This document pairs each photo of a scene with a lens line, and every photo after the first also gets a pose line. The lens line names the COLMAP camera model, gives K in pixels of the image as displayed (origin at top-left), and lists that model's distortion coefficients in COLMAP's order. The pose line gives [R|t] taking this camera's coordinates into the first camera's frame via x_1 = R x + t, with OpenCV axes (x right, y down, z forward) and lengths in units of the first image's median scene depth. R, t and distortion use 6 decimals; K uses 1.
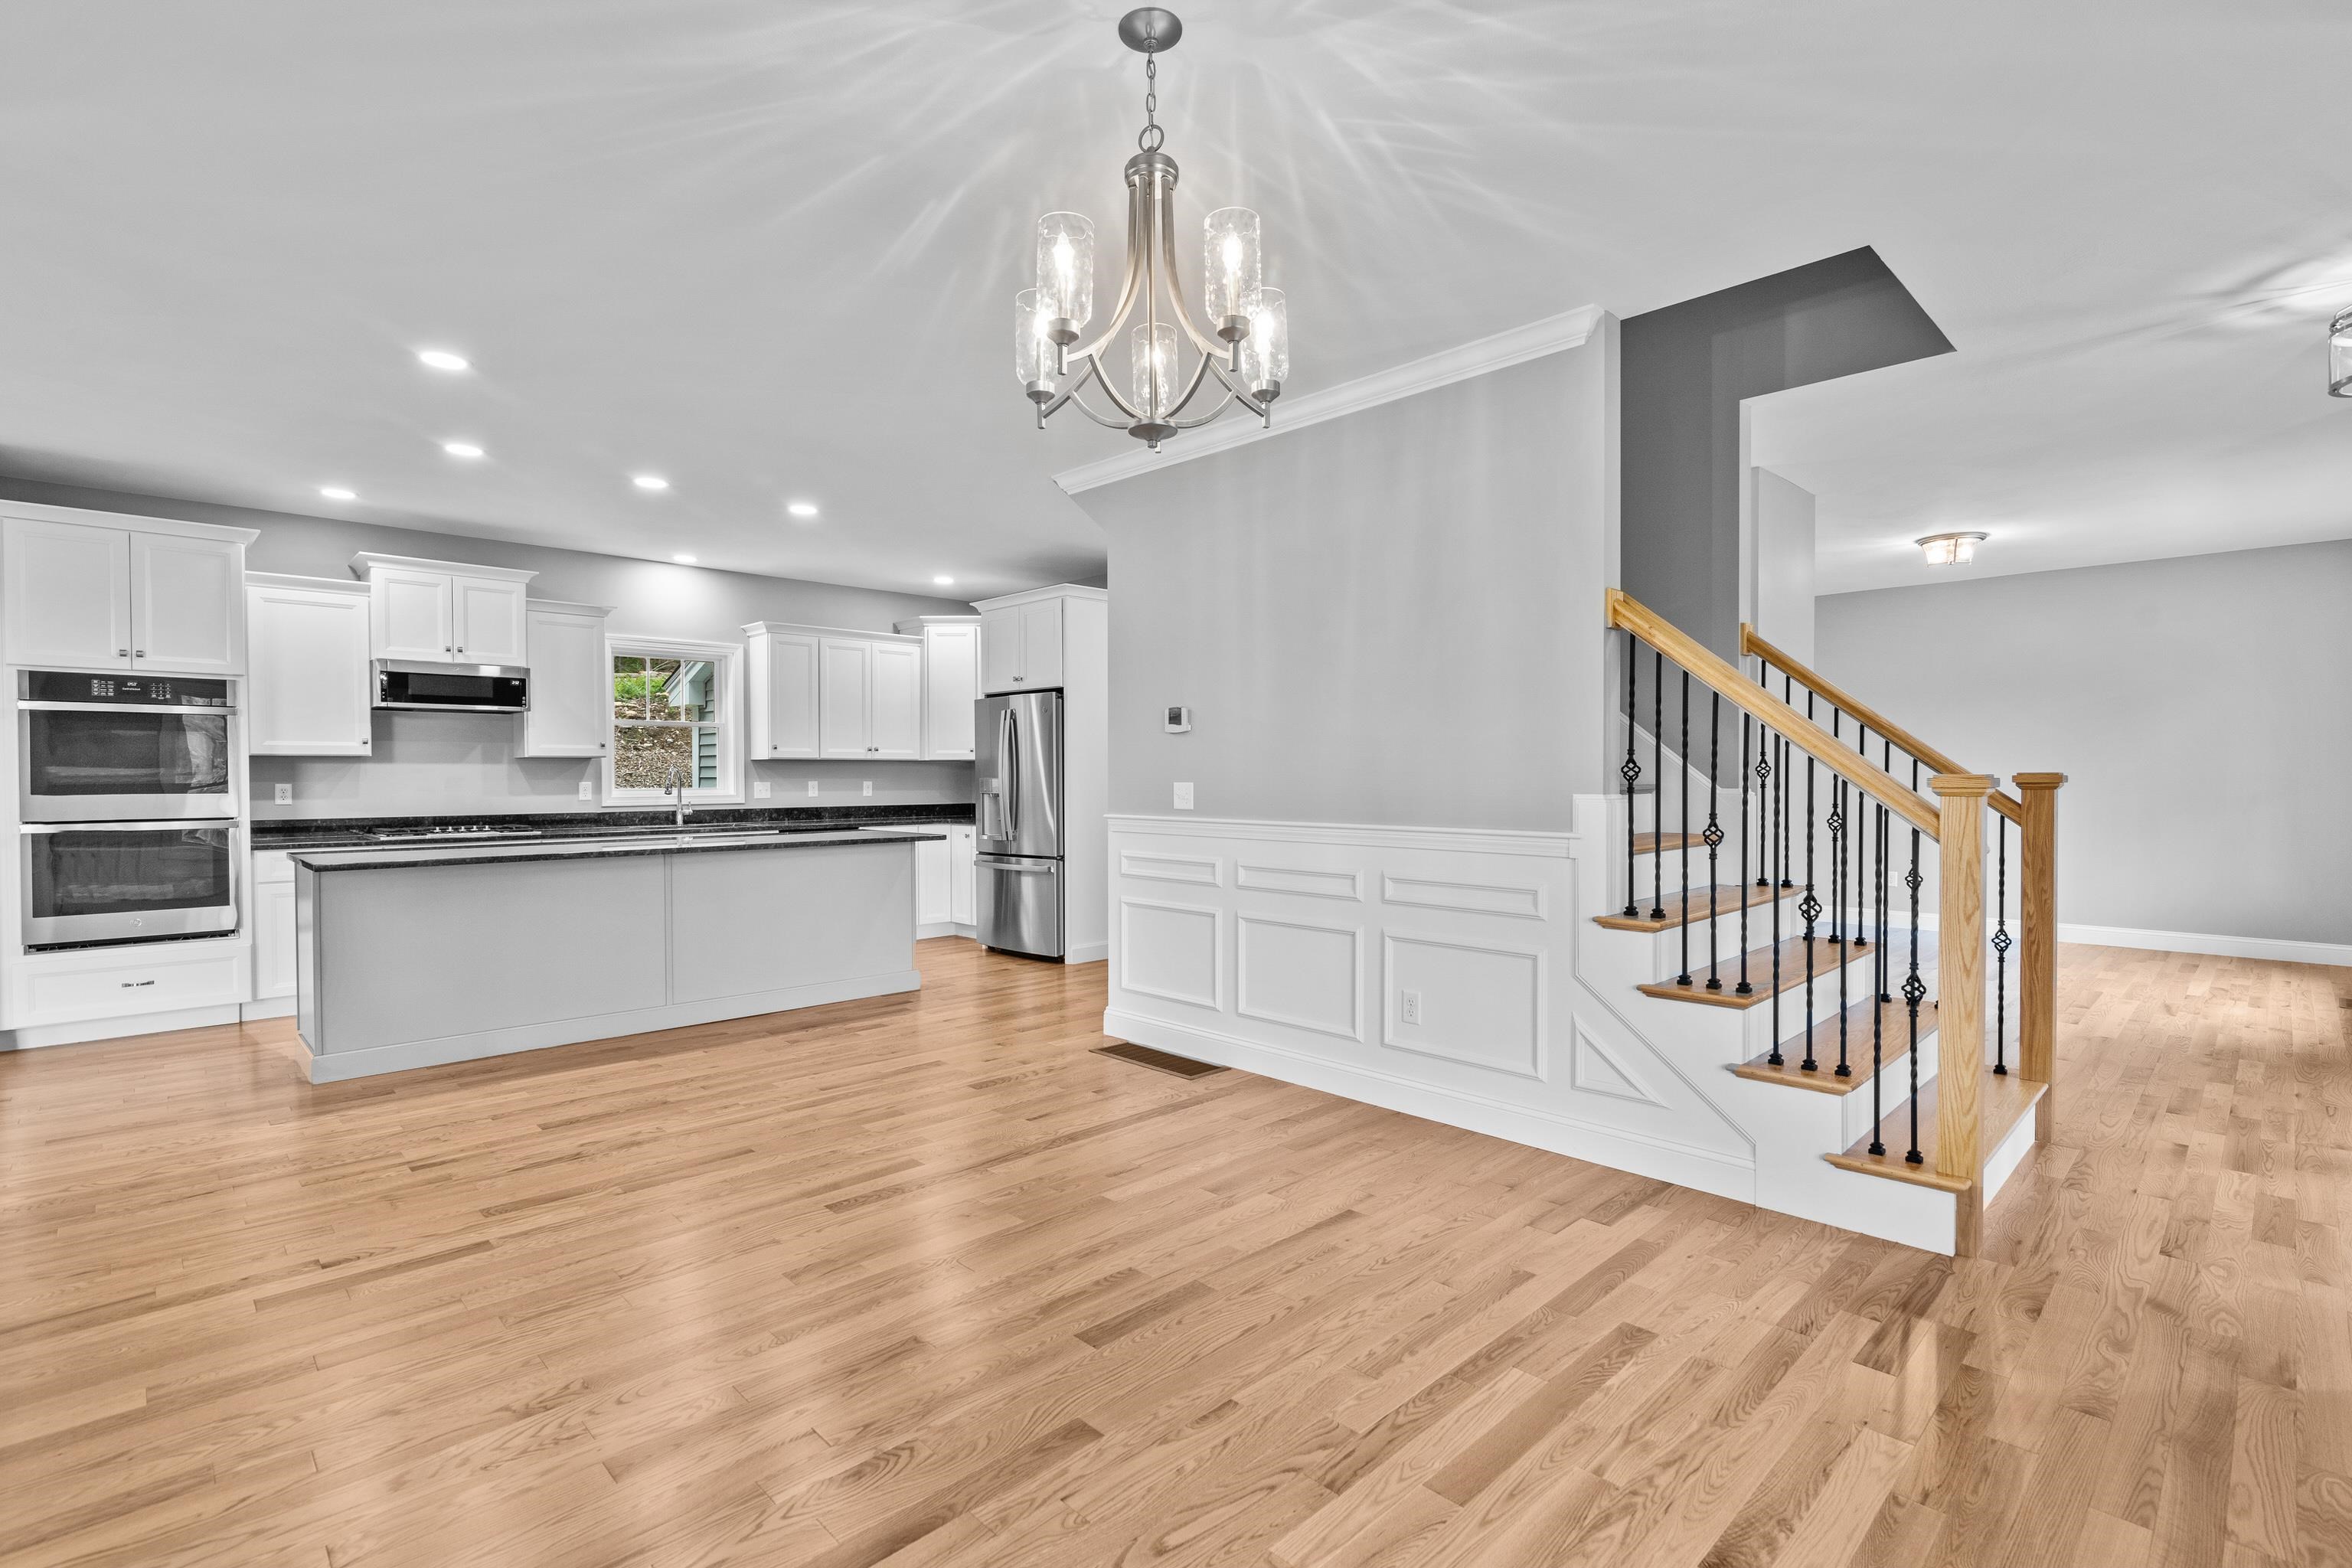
lens RADIAL K [[1097.4, 0, 1173.9], [0, 1097.4, 793.0], [0, 0, 1]] dist [0.000512, 0.000389]
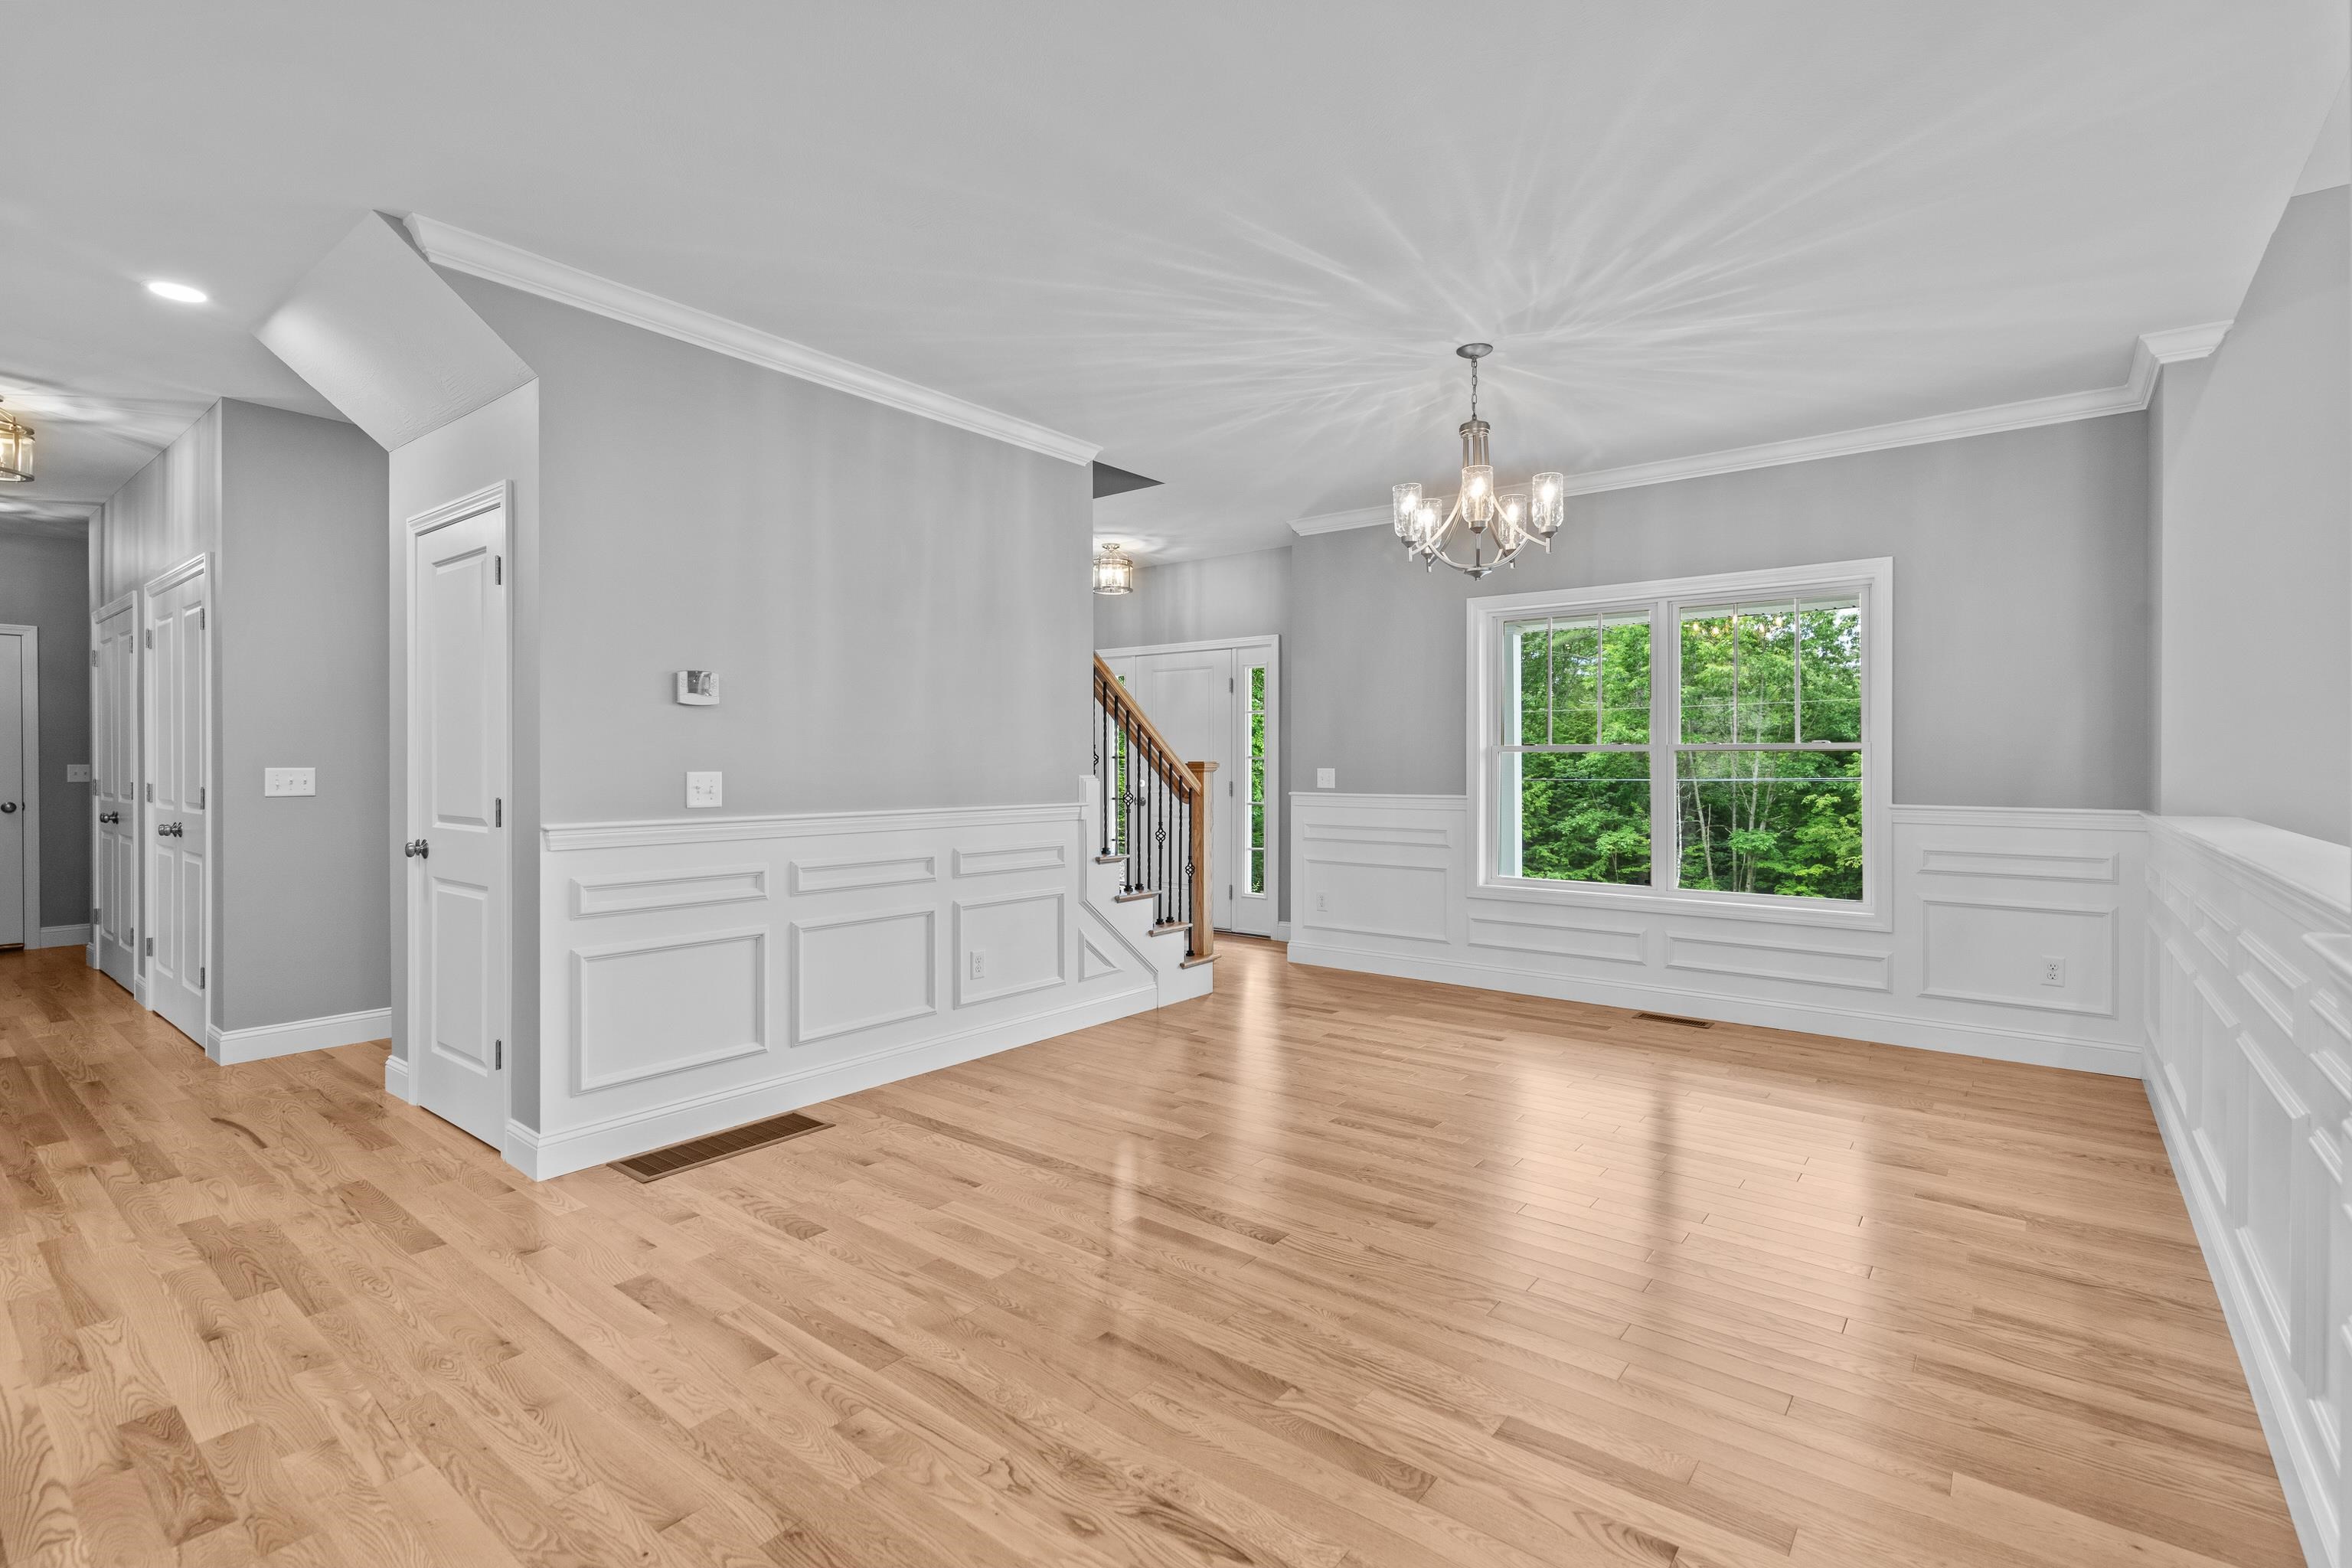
lens RADIAL K [[1076.6, 0, 1184.1], [0, 1076.6, 762.6], [0, 0, 1]] dist [-0.001916, -0.000305]
pose [[-0.136052, -0.000571, 0.990702, -0.749452], [0.016568, 0.999859, 0.002851, -0.012368], [-0.990563, 0.016802, -0.136023, 0.755174]]
